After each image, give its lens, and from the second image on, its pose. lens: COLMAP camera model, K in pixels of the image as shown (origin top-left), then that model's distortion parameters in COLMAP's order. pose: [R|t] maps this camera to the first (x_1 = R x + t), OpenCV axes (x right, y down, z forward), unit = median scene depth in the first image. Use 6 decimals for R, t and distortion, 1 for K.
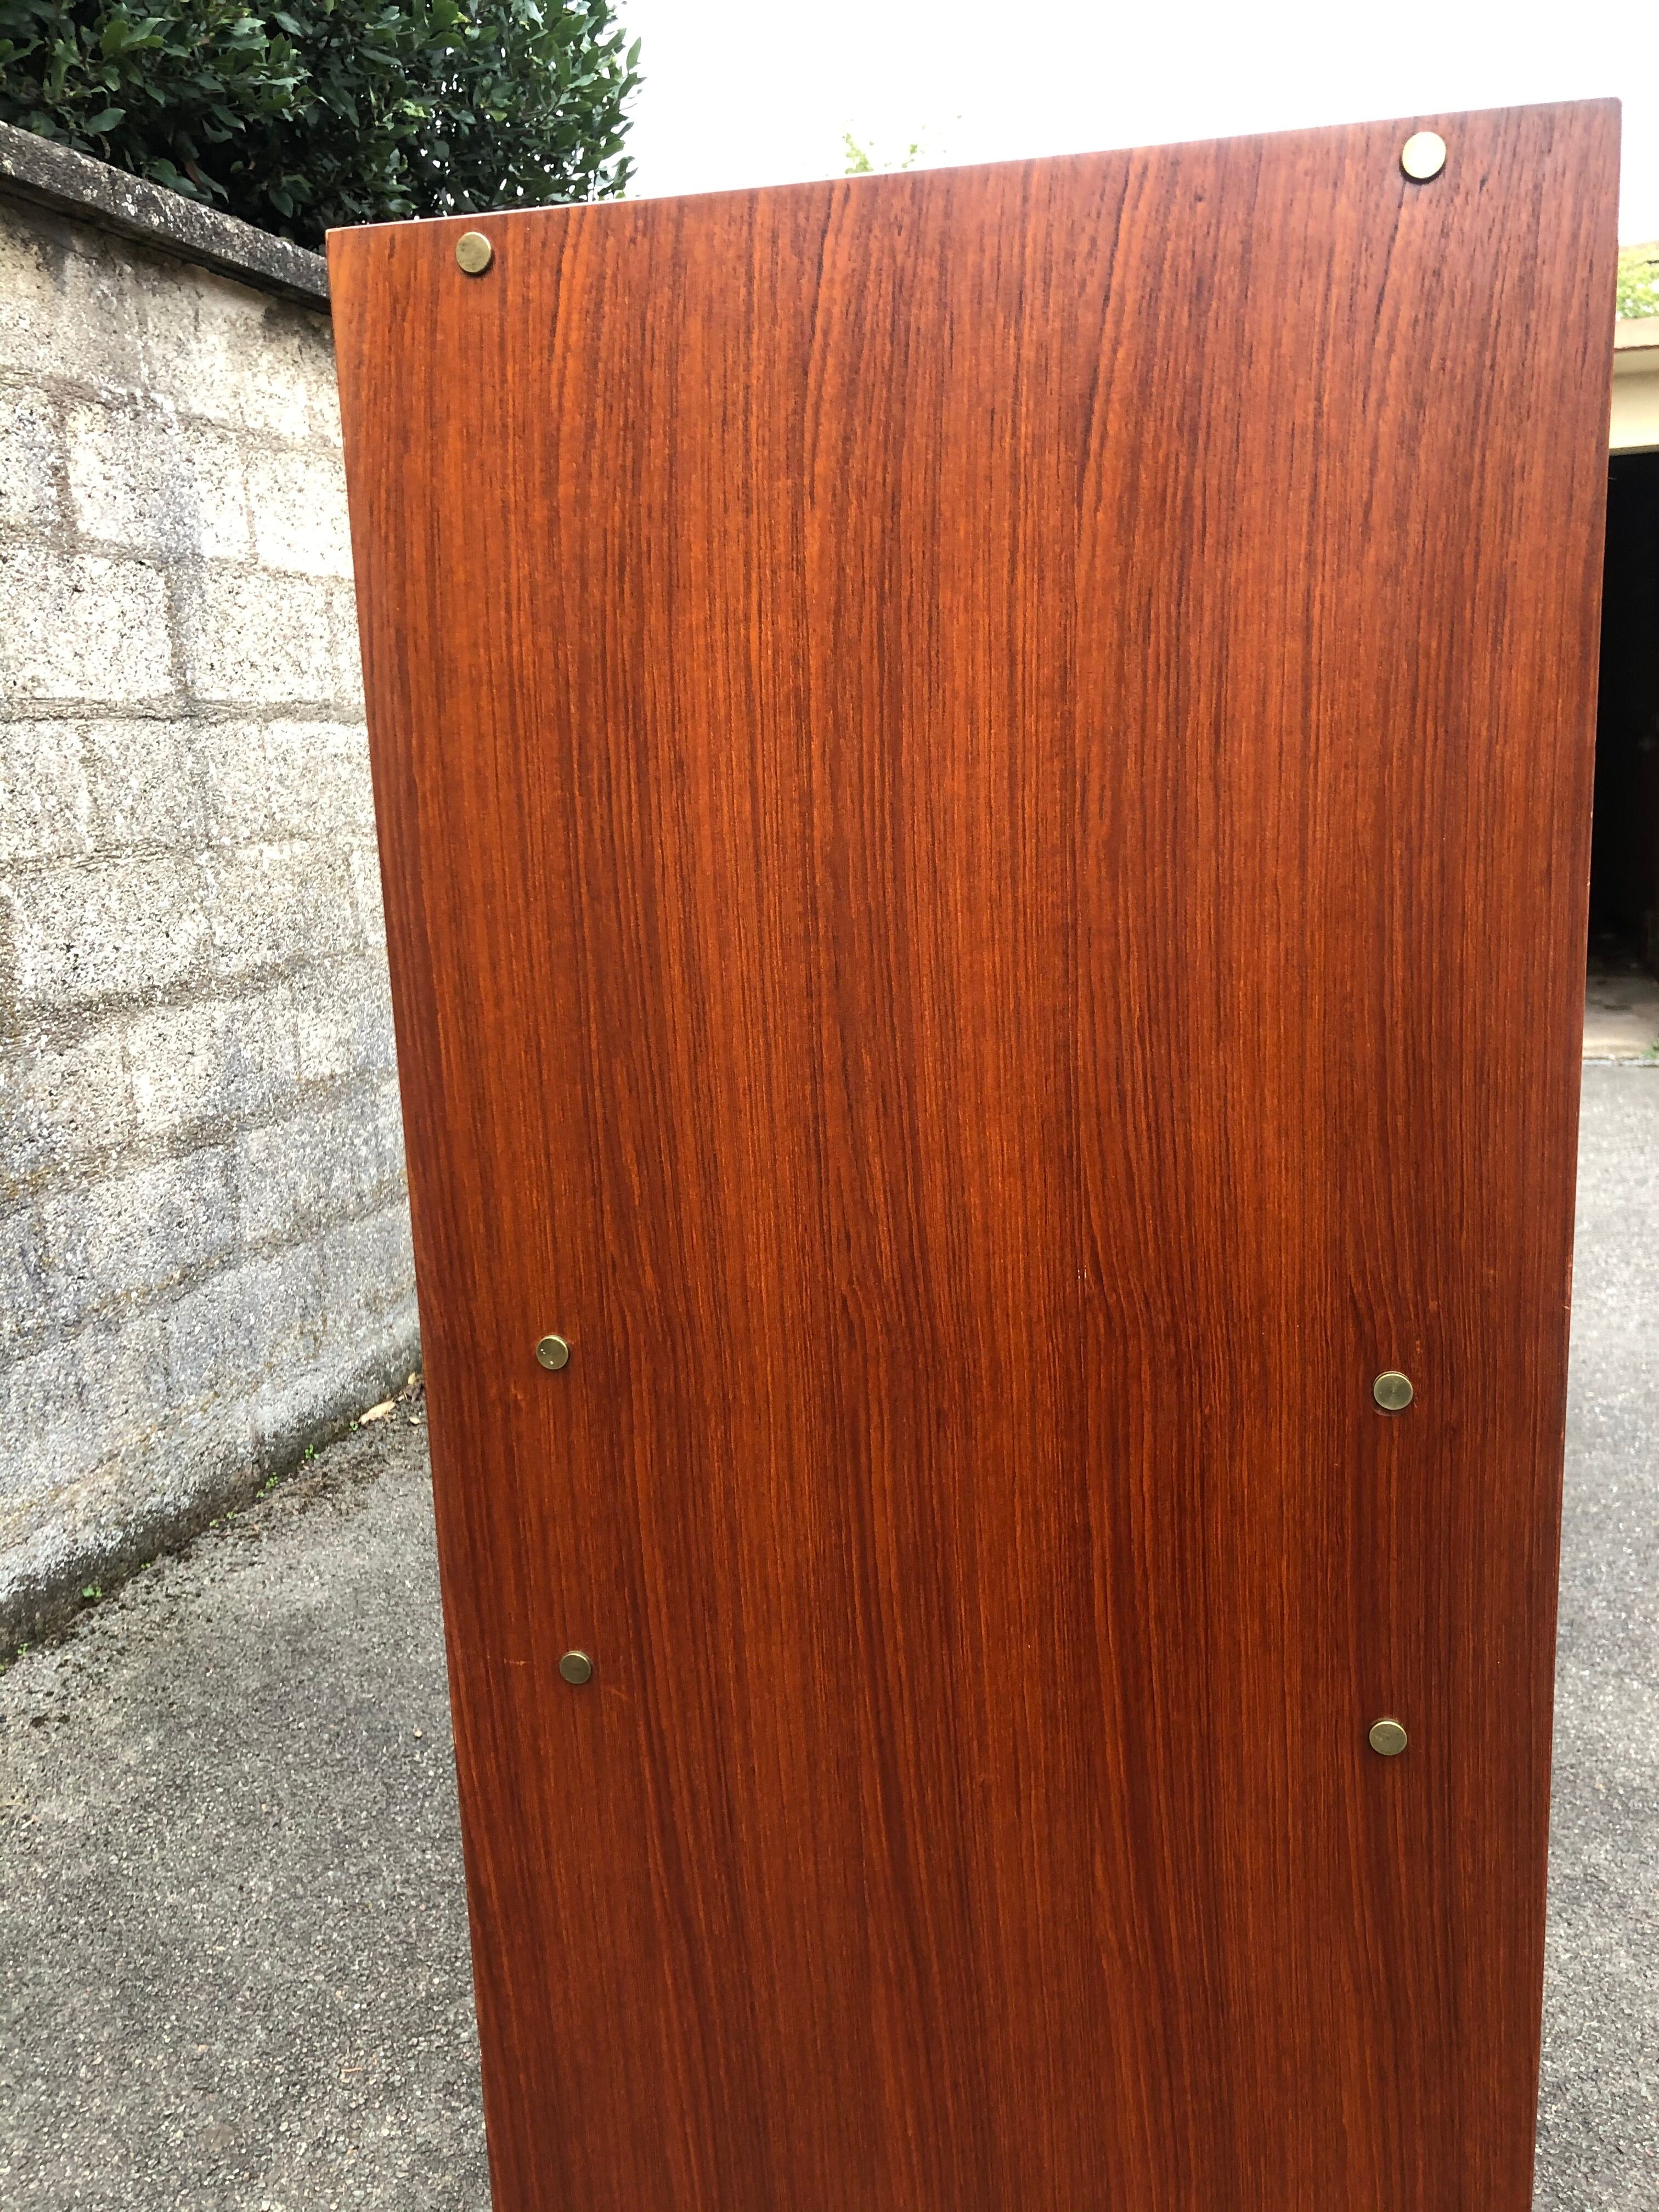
lens RADIAL K [[1832.7, 0, 842.9], [0, 1832.7, 1113.6], [0, 0, 1]] dist [0.026597, -0.029405]
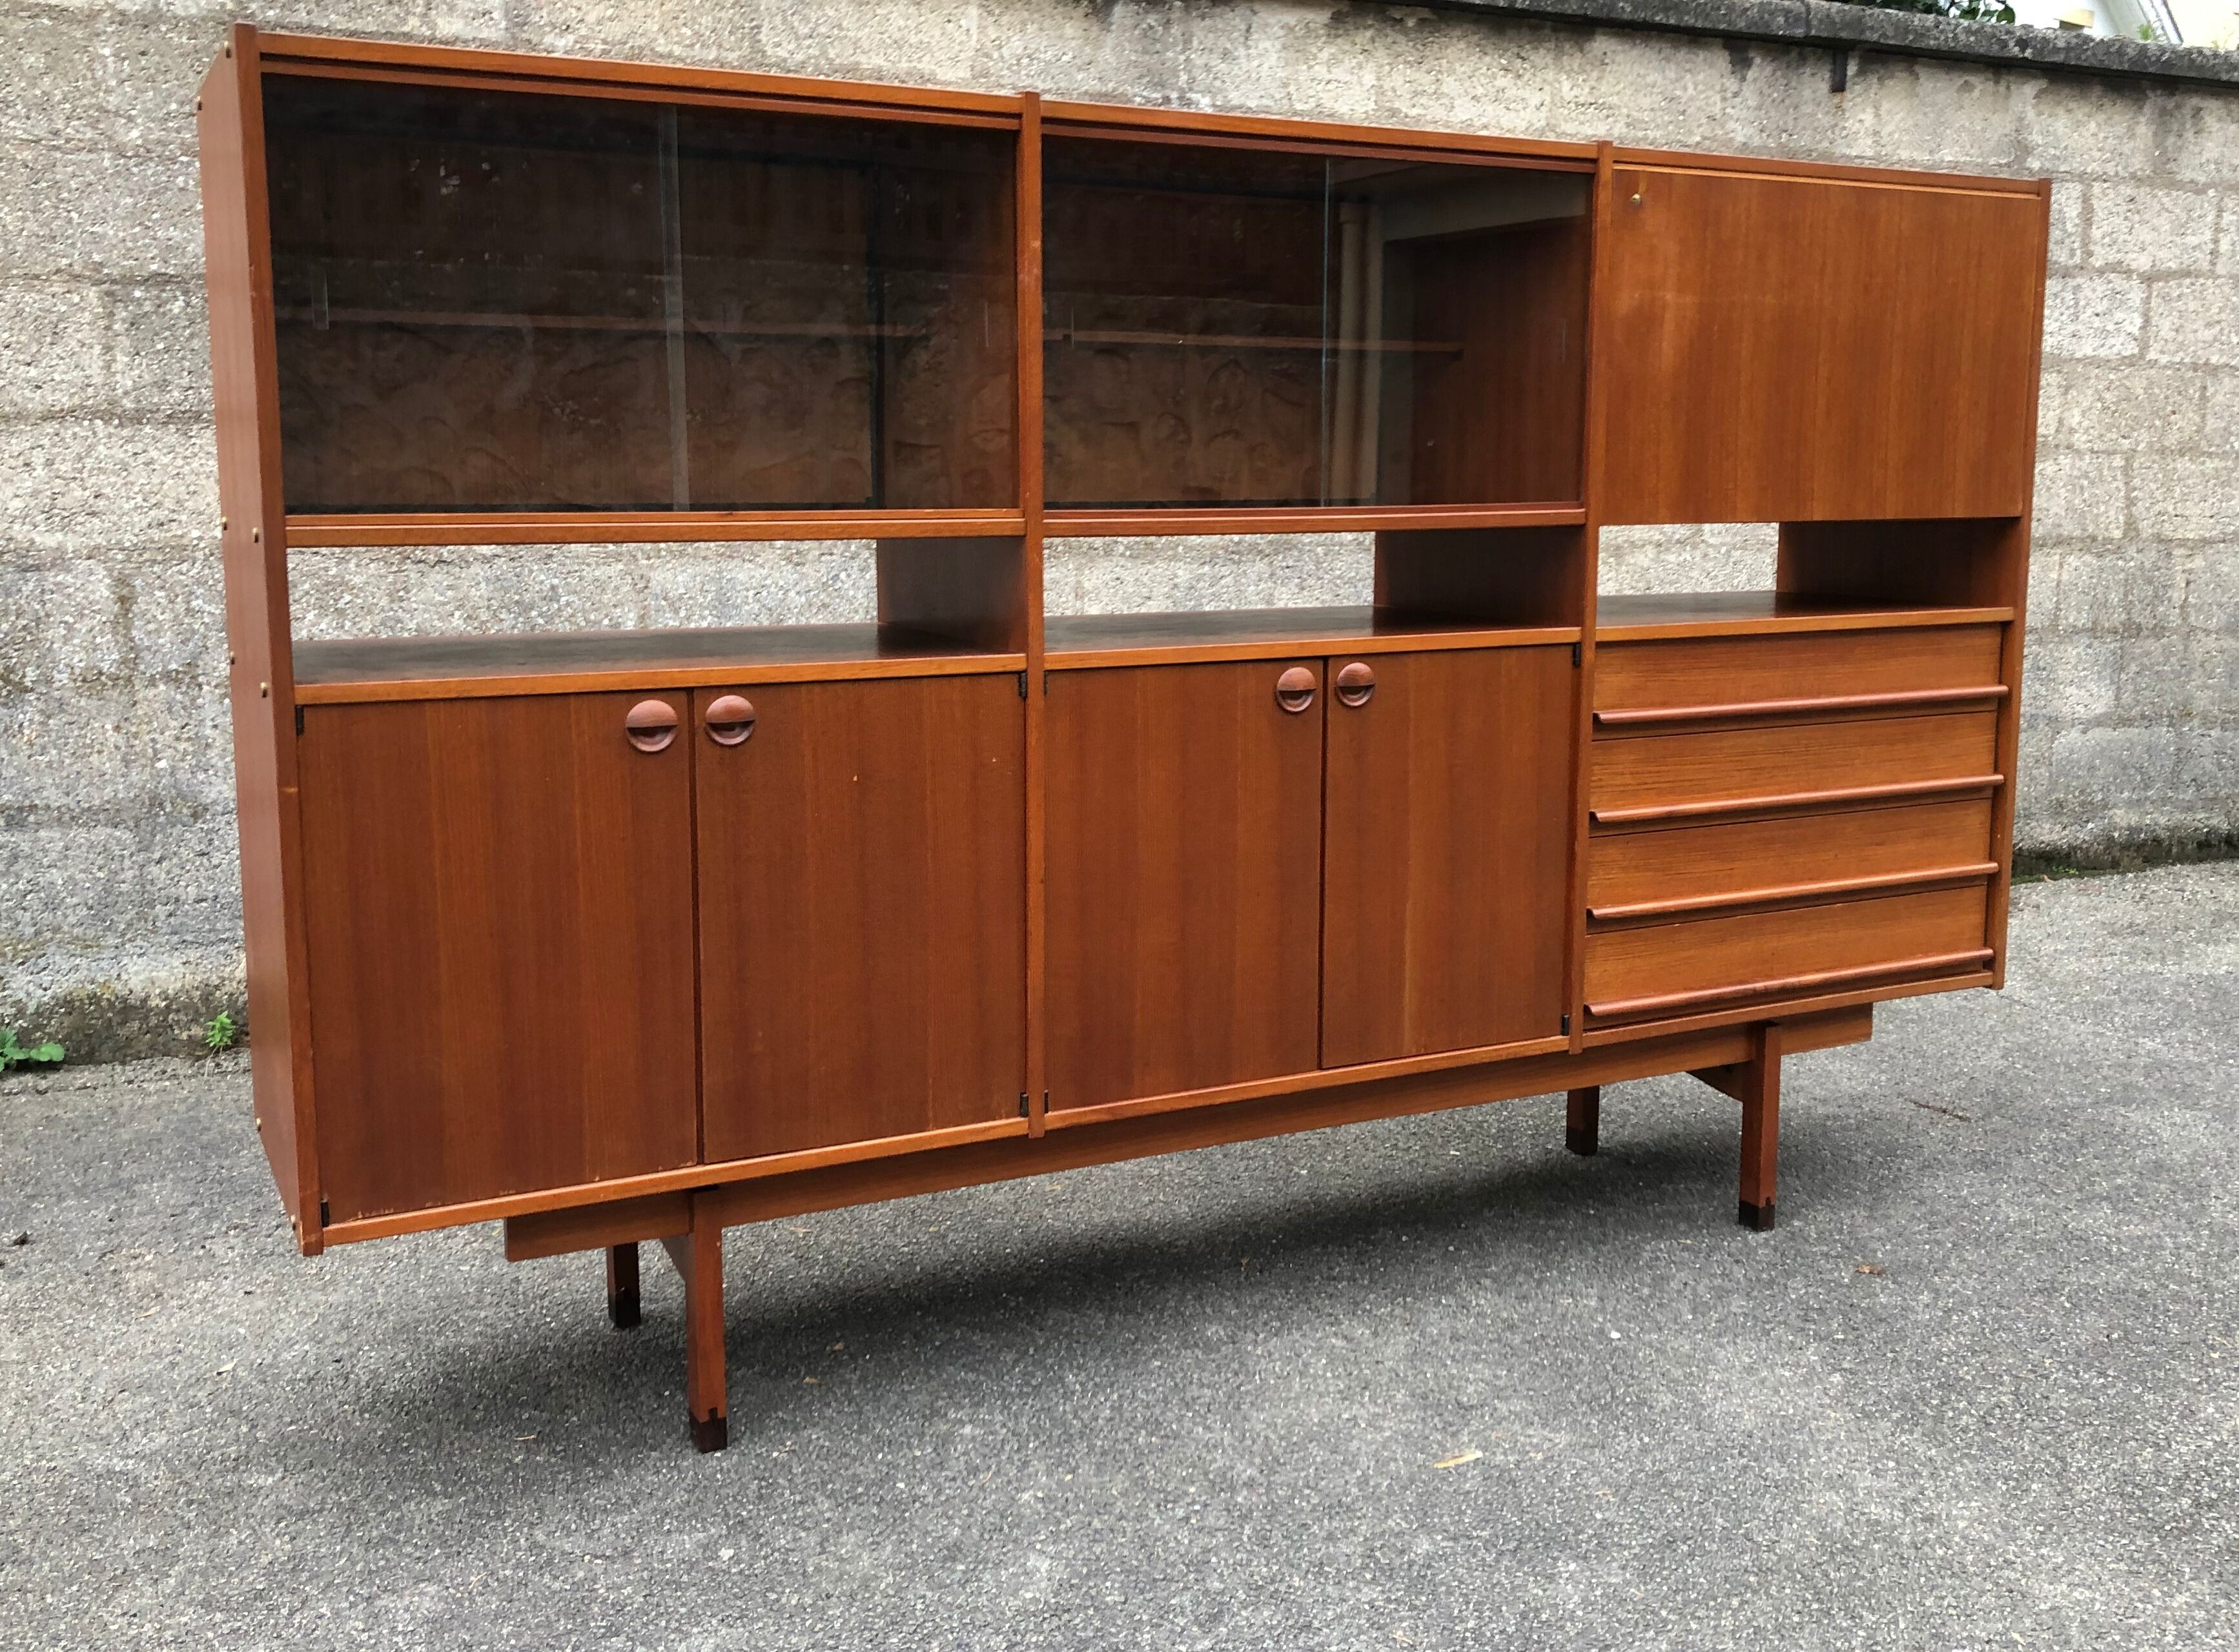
lens RADIAL K [[2163.8, 0, 1119.4], [0, 2163.8, 768.6], [0, 0, 1]] dist [0.013450, 0.000000]
pose [[0.638786, 0.154416, -0.753729, 0.828048], [-0.185448, 0.981671, 0.043947, 0.022684], [0.746700, 0.111704, 0.655714, 0.002910]]
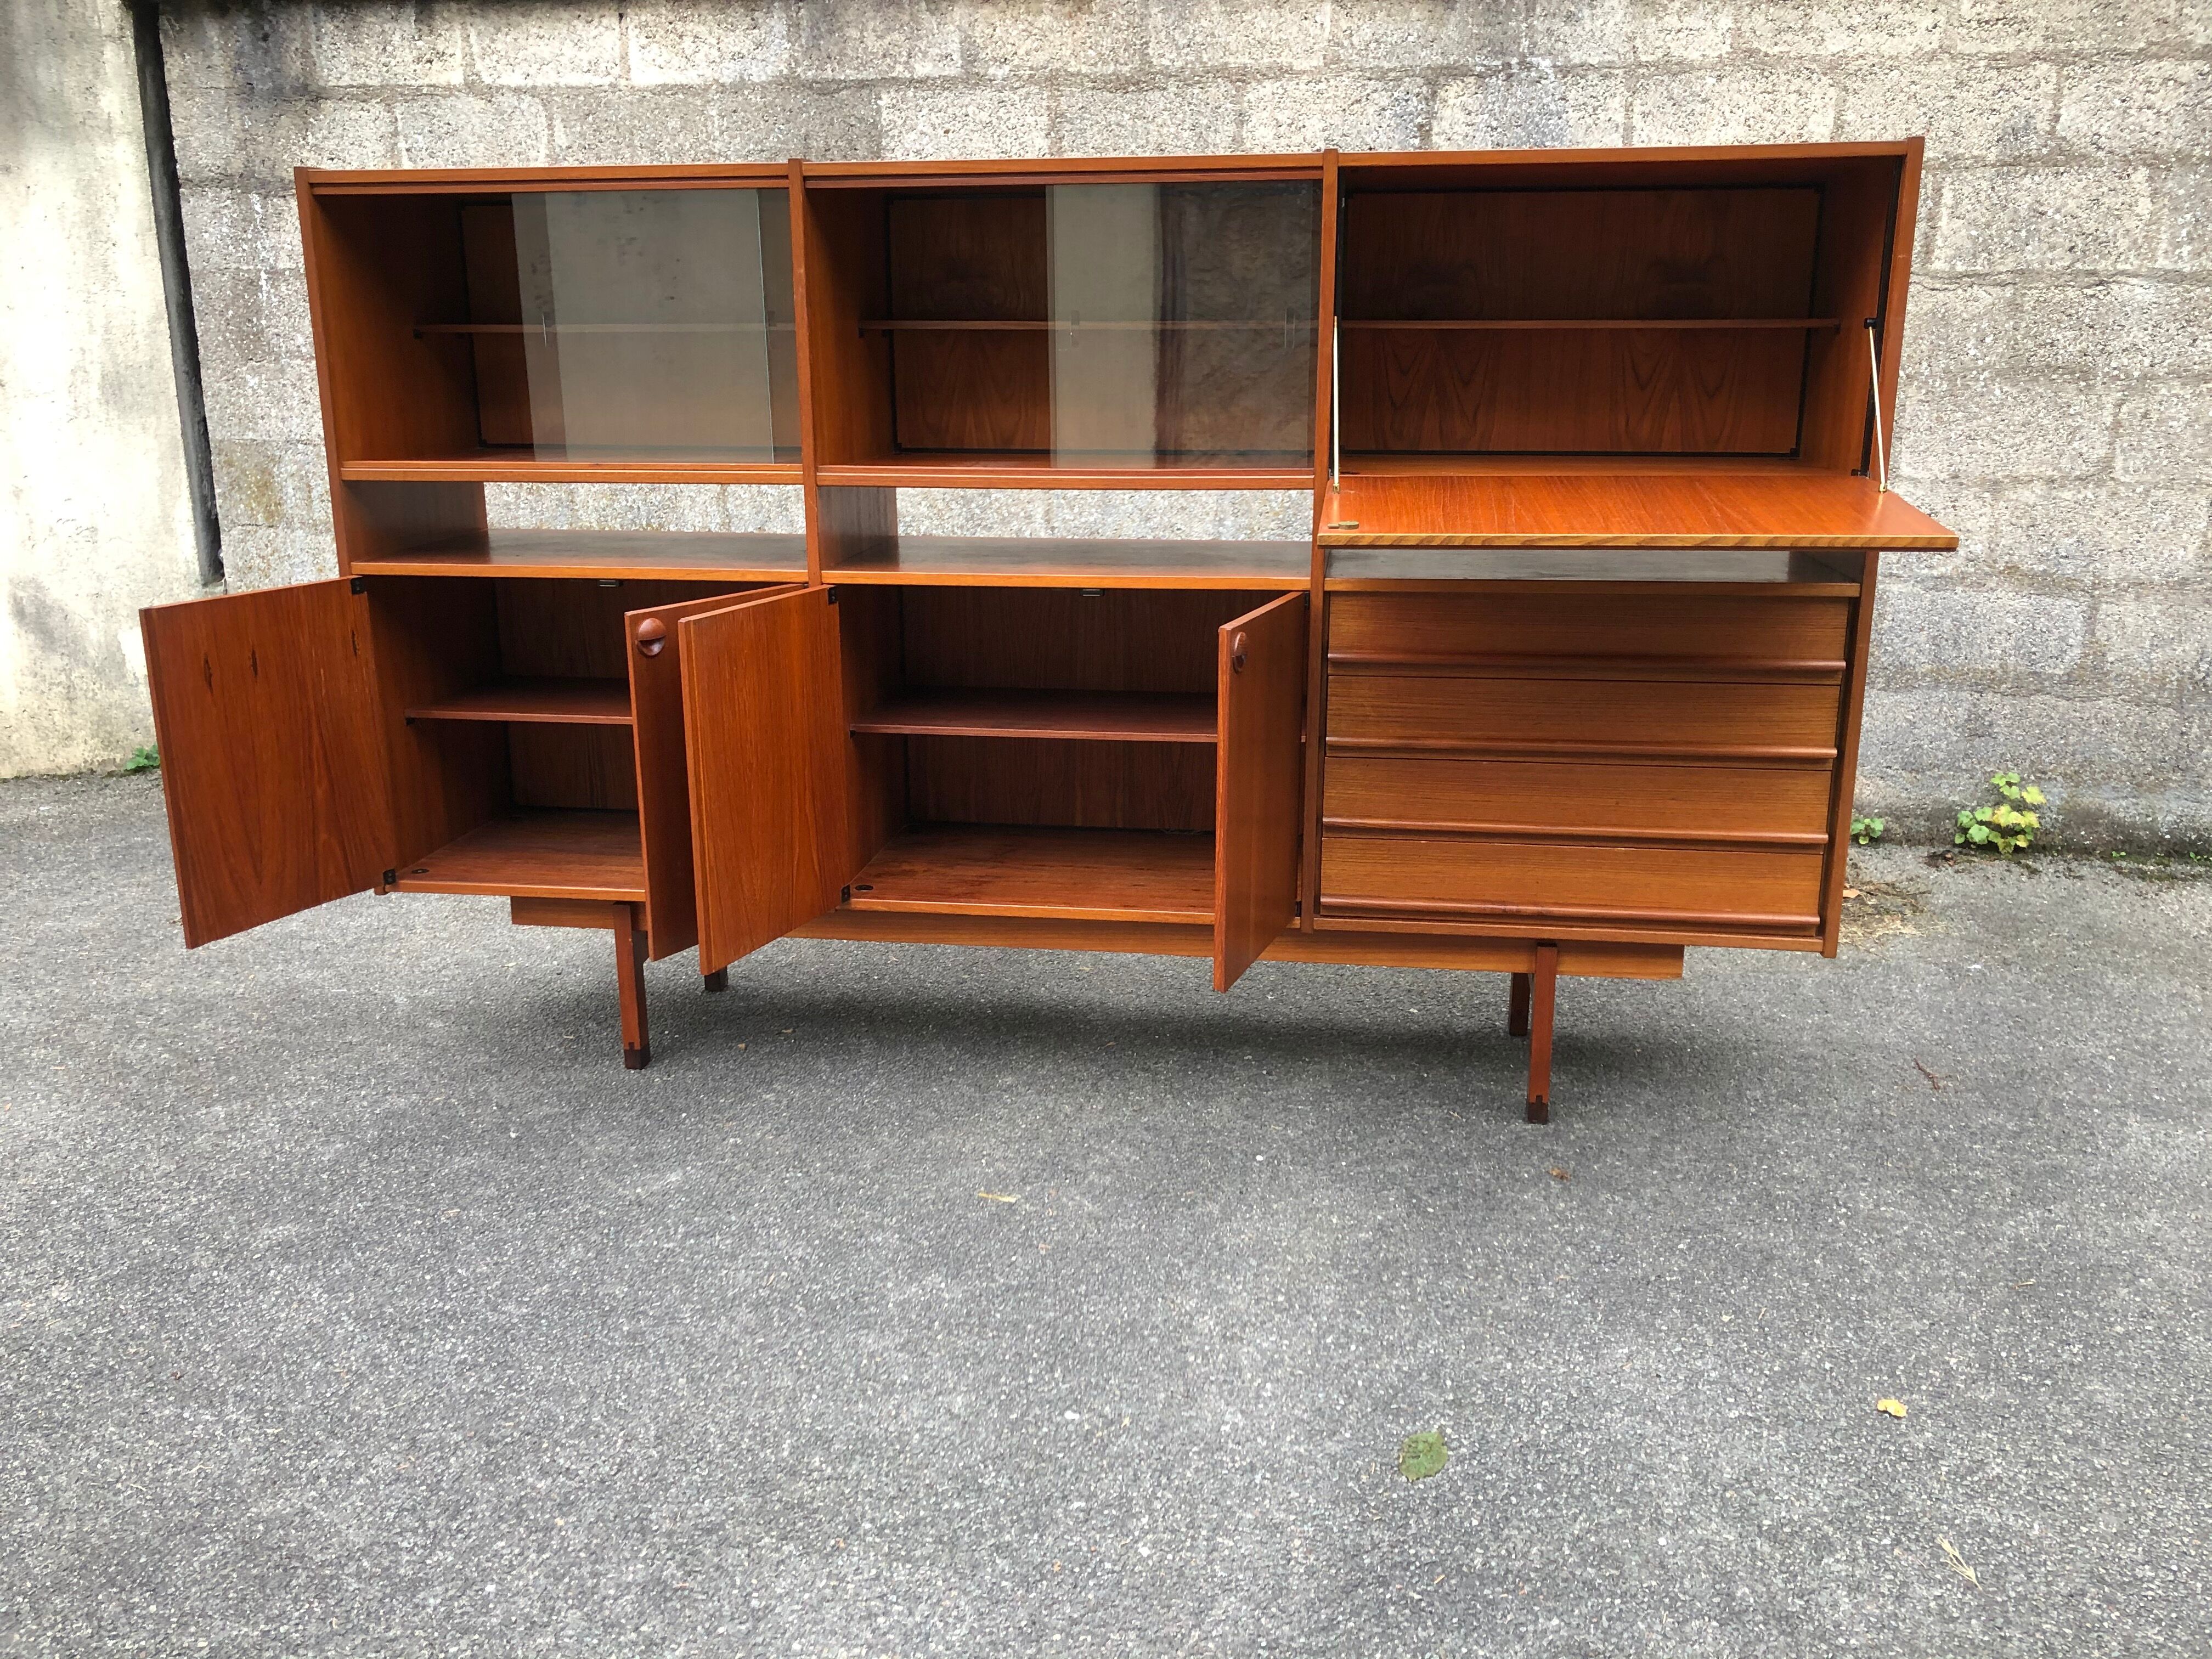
lens RADIAL K [[1832.7, 0, 1081.9], [0, 1832.7, 816.0], [0, 0, 1]] dist [0.026597, -0.029405]
pose [[0.067588, 0.299578, -0.951675, 1.167797], [-0.201643, 0.938274, 0.281039, -0.164012], [0.977124, 0.172903, 0.123824, 0.571366]]
